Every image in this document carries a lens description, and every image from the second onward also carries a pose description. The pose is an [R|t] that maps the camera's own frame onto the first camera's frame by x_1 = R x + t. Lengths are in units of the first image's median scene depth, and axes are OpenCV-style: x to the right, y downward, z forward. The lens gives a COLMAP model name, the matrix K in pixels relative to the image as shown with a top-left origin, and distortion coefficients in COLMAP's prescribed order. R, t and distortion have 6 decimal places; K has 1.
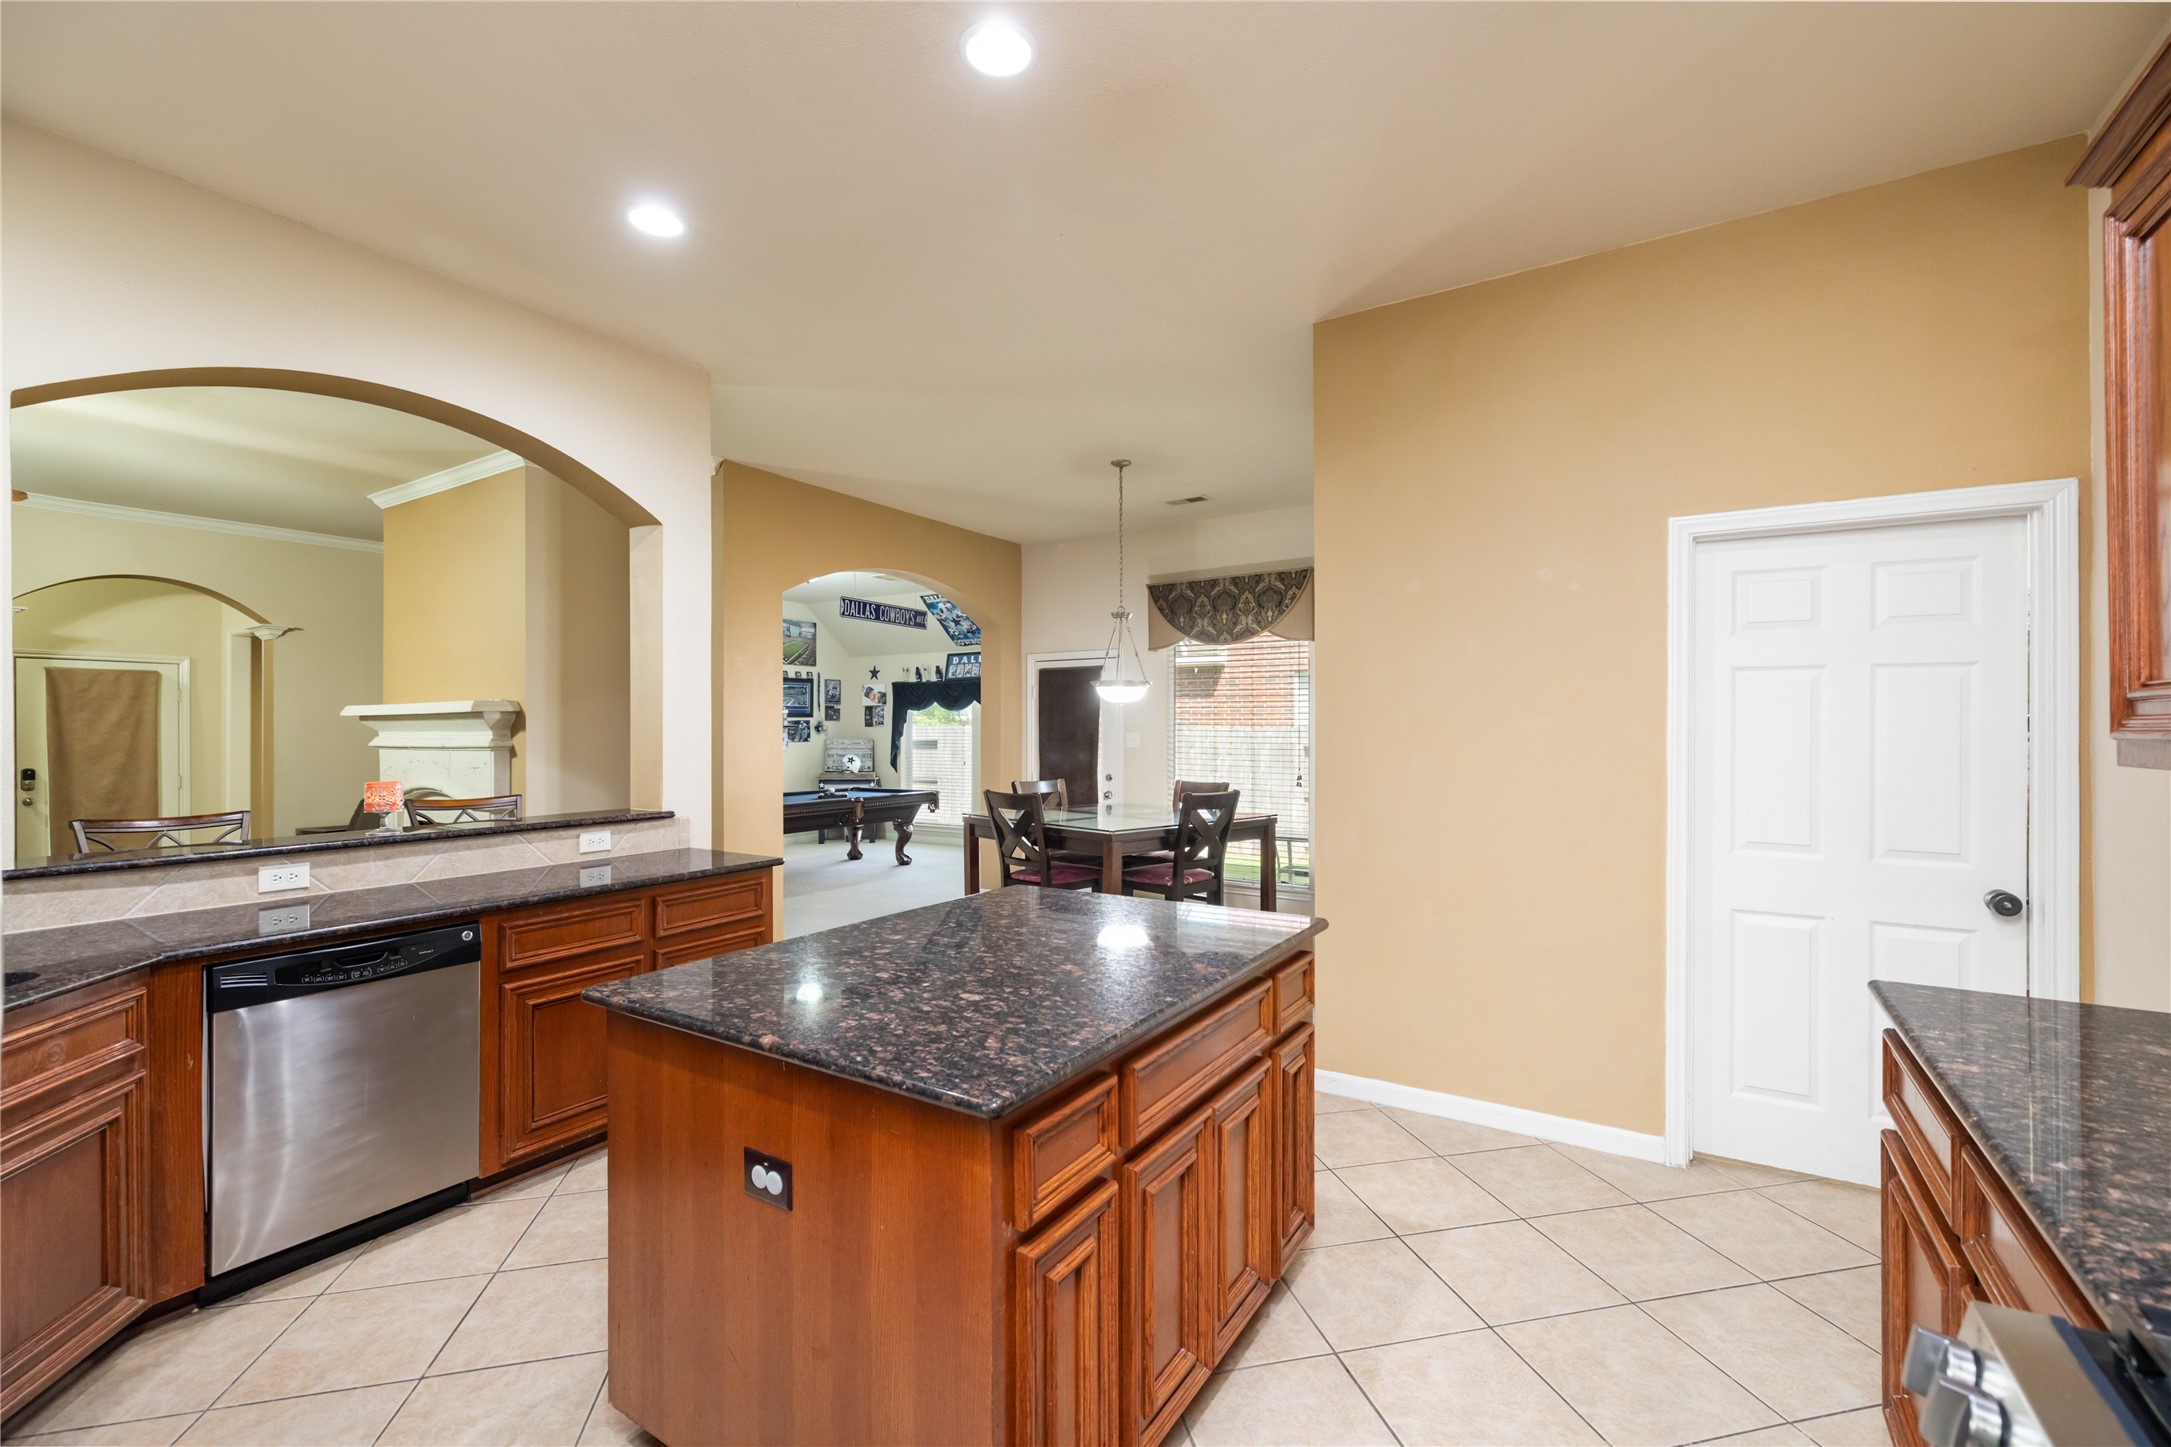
lens RADIAL K [[919.5, 0, 1084.1], [0, 919.5, 722.4], [0, 0, 1]] dist [-0.003816, 0.001892]
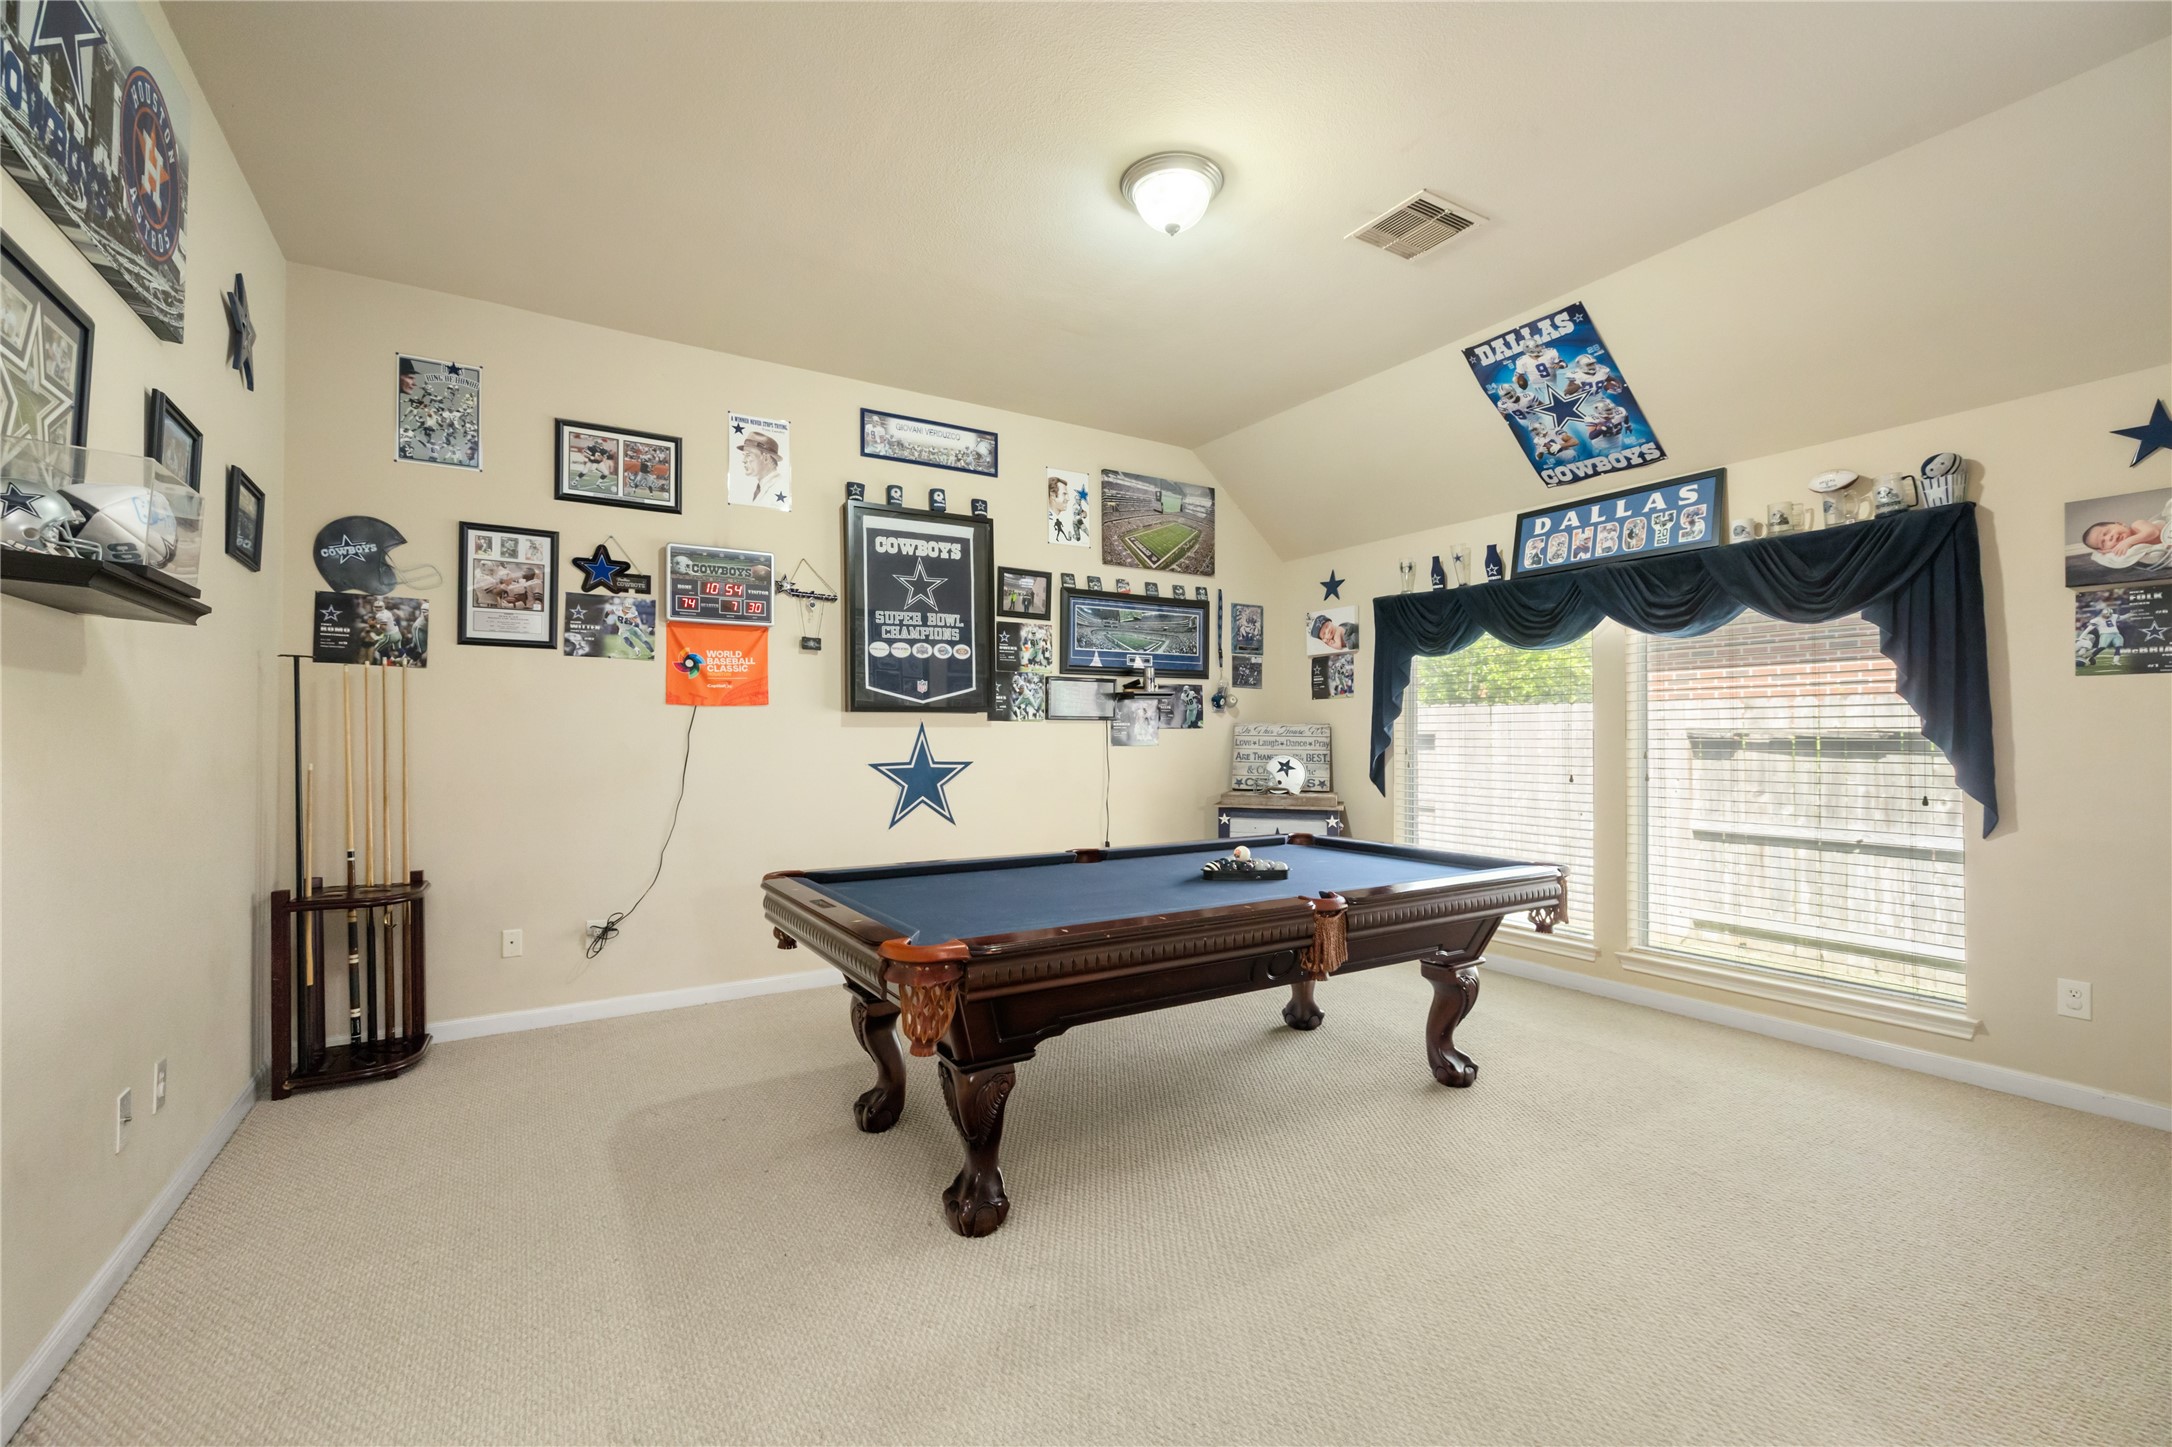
lens RADIAL K [[919.9, 0, 1089.3], [0, 919.9, 729.0], [0, 0, 1]] dist [-0.003816, 0.001892]
pose [[0.904694, -0.001328, -0.426060, -0.143897], [-0.000394, 0.999992, -0.003952, 0.023590], [0.426062, 0.003743, 0.904686, 0.532285]]
